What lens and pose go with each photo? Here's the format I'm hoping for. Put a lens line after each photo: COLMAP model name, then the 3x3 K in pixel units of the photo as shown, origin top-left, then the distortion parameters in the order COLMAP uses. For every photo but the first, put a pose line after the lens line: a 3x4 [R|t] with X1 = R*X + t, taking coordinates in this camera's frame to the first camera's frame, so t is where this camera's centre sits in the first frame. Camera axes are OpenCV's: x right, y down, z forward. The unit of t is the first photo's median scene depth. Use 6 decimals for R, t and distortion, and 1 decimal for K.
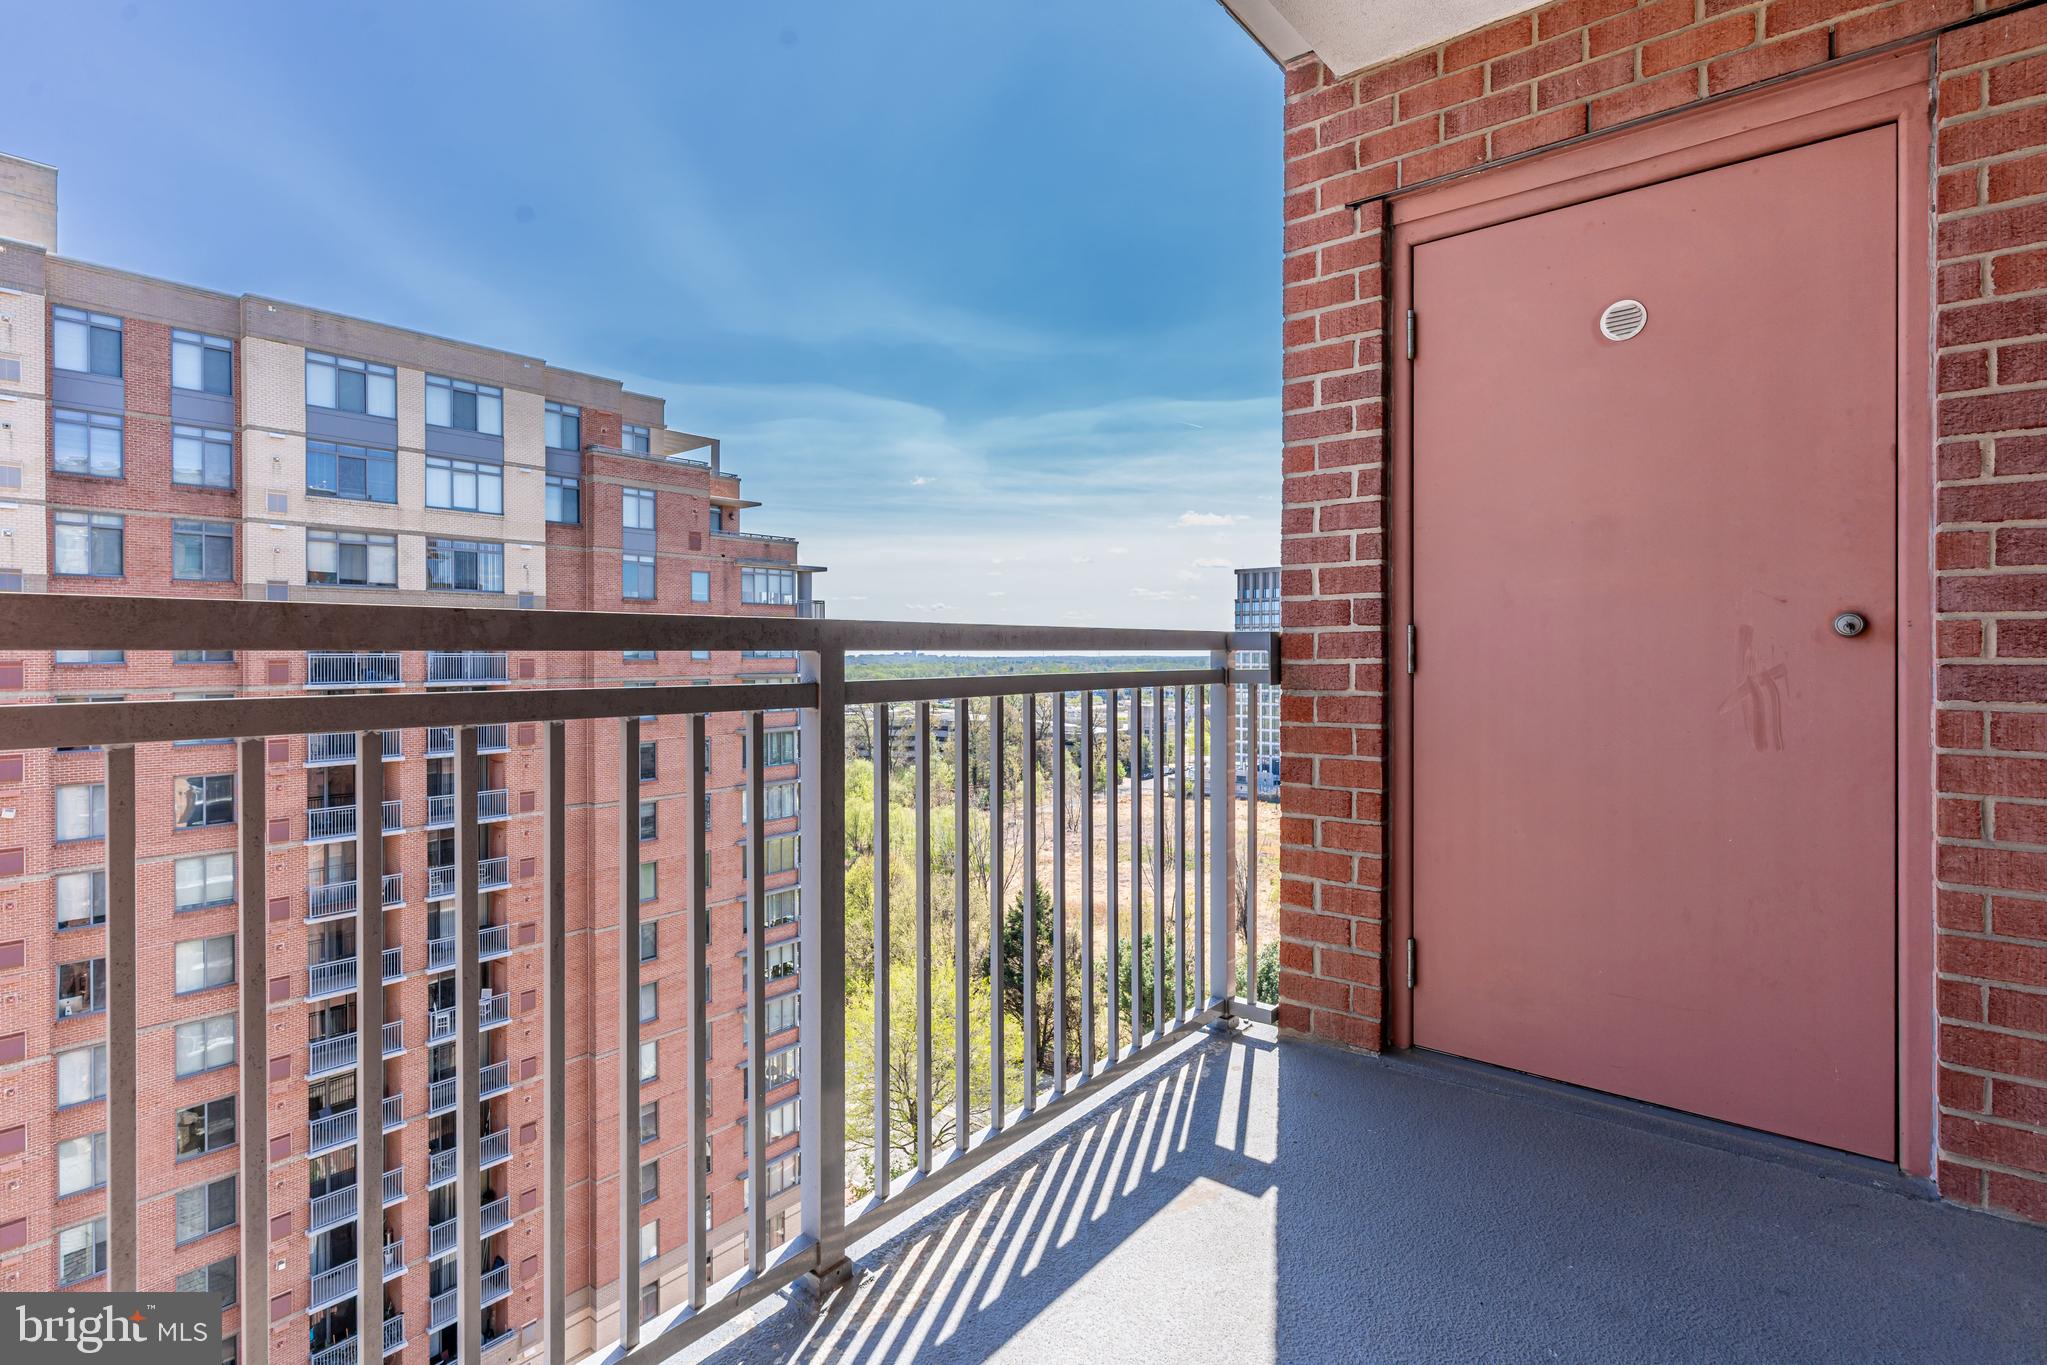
lens RADIAL K [[980.3, 0, 1022.3], [0, 980.3, 653.2], [0, 0, 1]] dist [-0.006126, 0.003794]
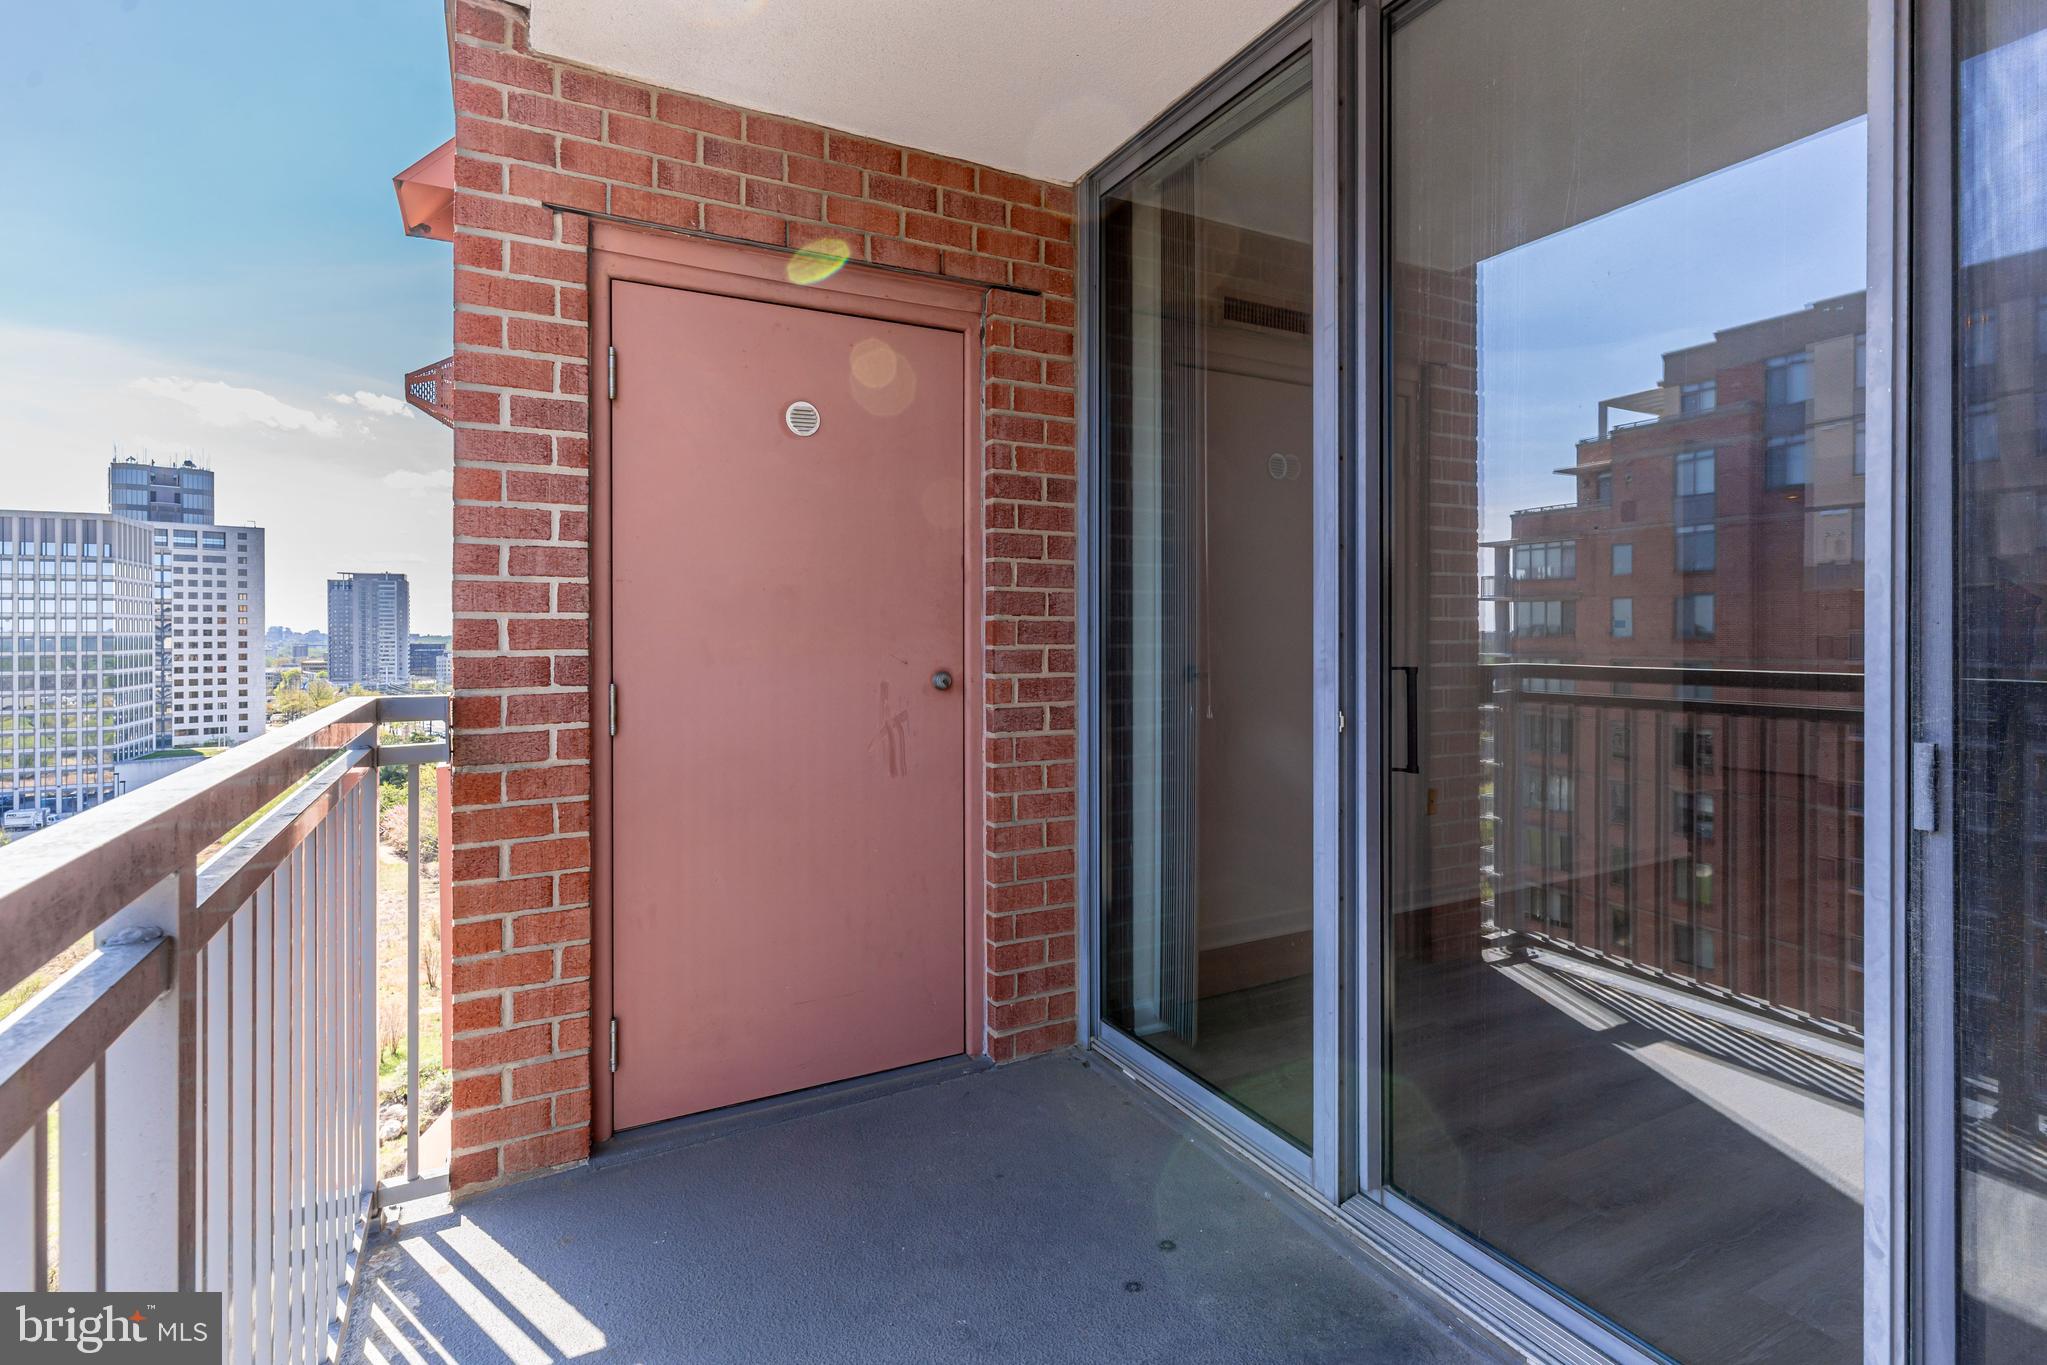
lens RADIAL K [[980.3, 0, 1027.5], [0, 980.3, 631.5], [0, 0, 1]] dist [-0.006126, 0.003794]
pose [[0.373993, 0.001518, 0.927430, -0.296402], [0.002579, 0.999993, -0.002676, -0.068951], [-0.927428, 0.003393, 0.373986, 0.260288]]
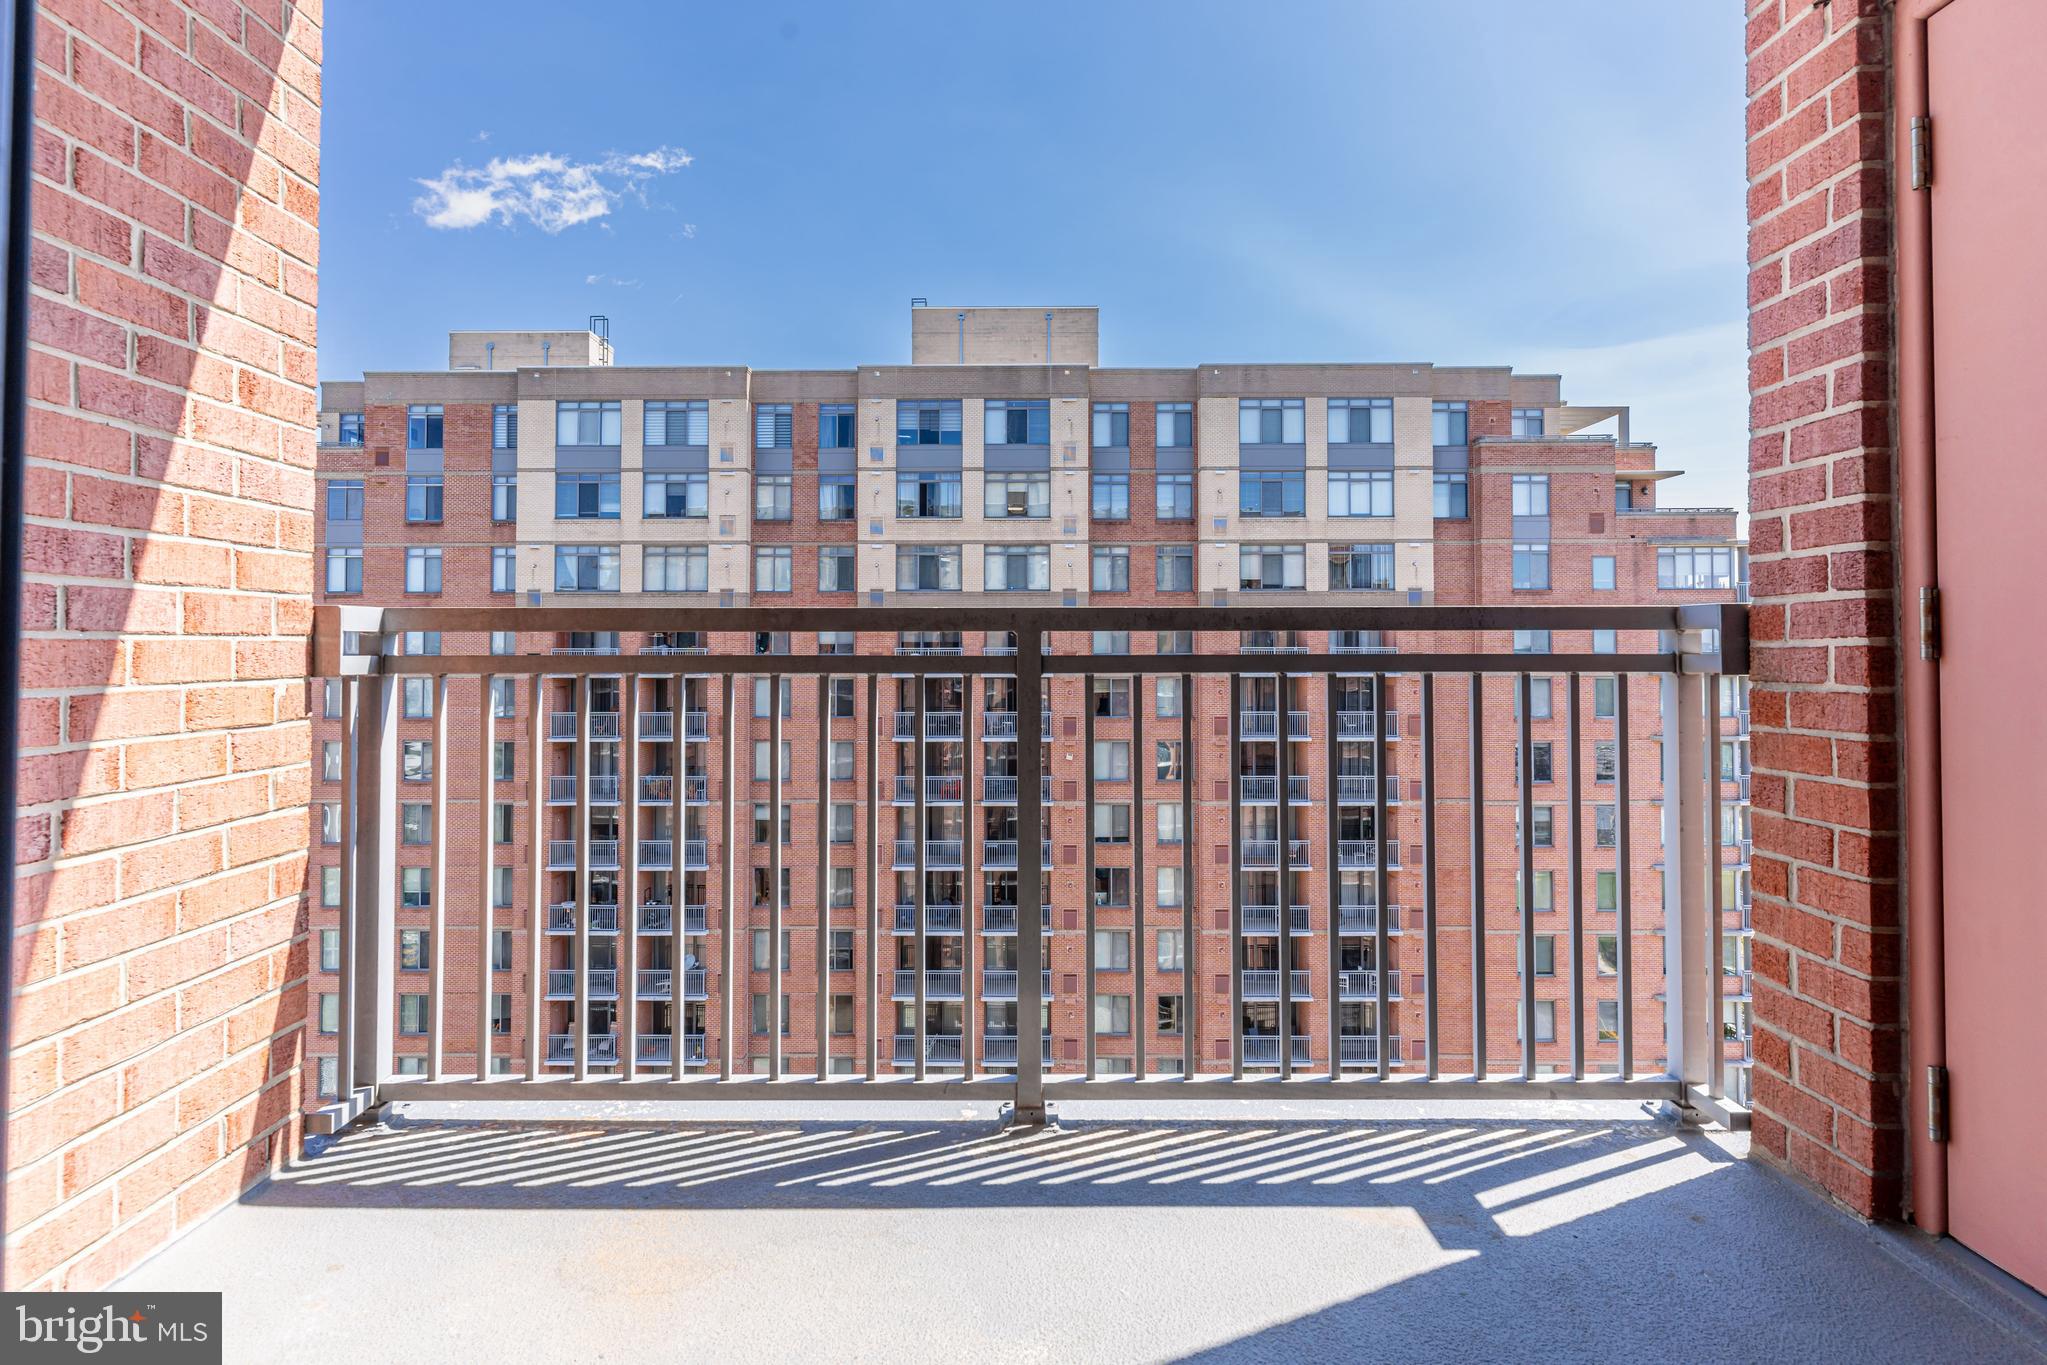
lens RADIAL K [[980.3, 0, 1004.6], [0, 980.3, 625.3], [0, 0, 1]] dist [-0.006126, 0.003794]
pose [[0.623491, -0.016336, -0.781660, 0.482097], [-0.001551, 0.999754, -0.022132, 0.011546], [0.781829, 0.015012, 0.623312, 0.095362]]
